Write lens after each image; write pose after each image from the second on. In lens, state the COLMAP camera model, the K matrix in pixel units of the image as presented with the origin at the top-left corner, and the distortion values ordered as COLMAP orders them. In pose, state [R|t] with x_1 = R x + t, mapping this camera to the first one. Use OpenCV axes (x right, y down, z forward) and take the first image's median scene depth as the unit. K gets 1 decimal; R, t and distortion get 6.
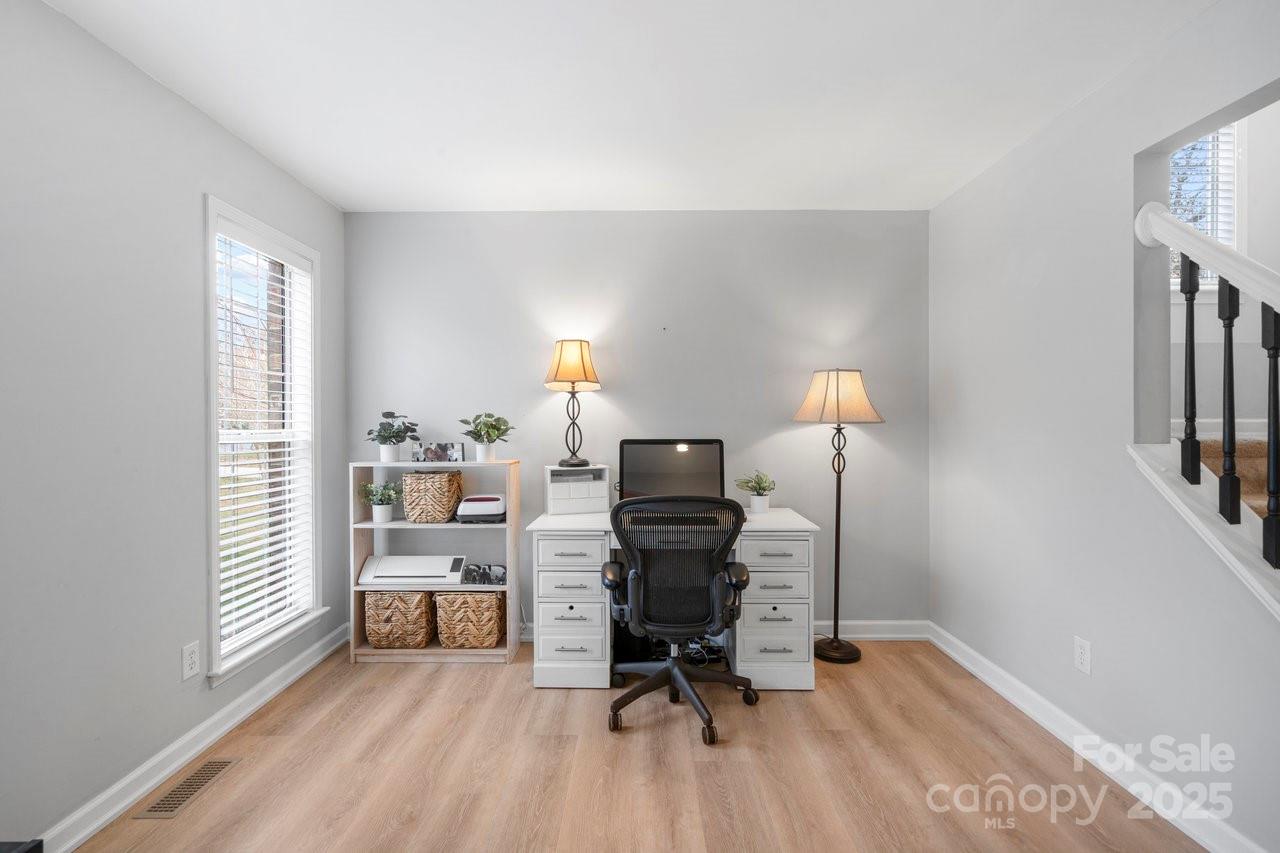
lens RADIAL K [[586.6, 0, 634.7], [0, 586.6, 417.8], [0, 0, 1]] dist [0.000805, 0.000757]
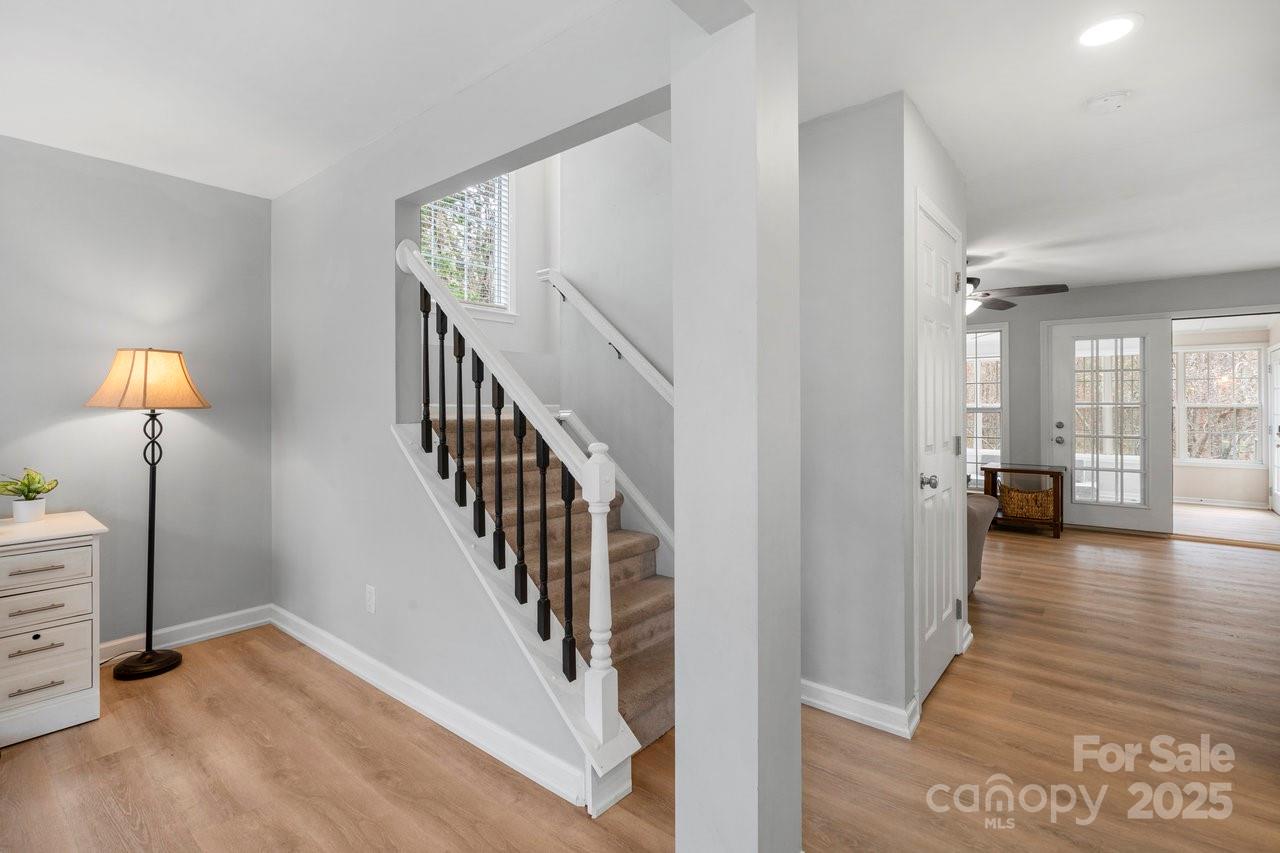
lens RADIAL K [[594.2, 0, 626.6], [0, 594.2, 397.0], [0, 0, 1]] dist [0.000793, -0.000081]
pose [[0.636318, 0.012294, 0.771329, 0.117439], [-0.004005, 0.999912, -0.012634, -0.000045], [-0.771416, 0.004949, 0.636312, -0.153465]]
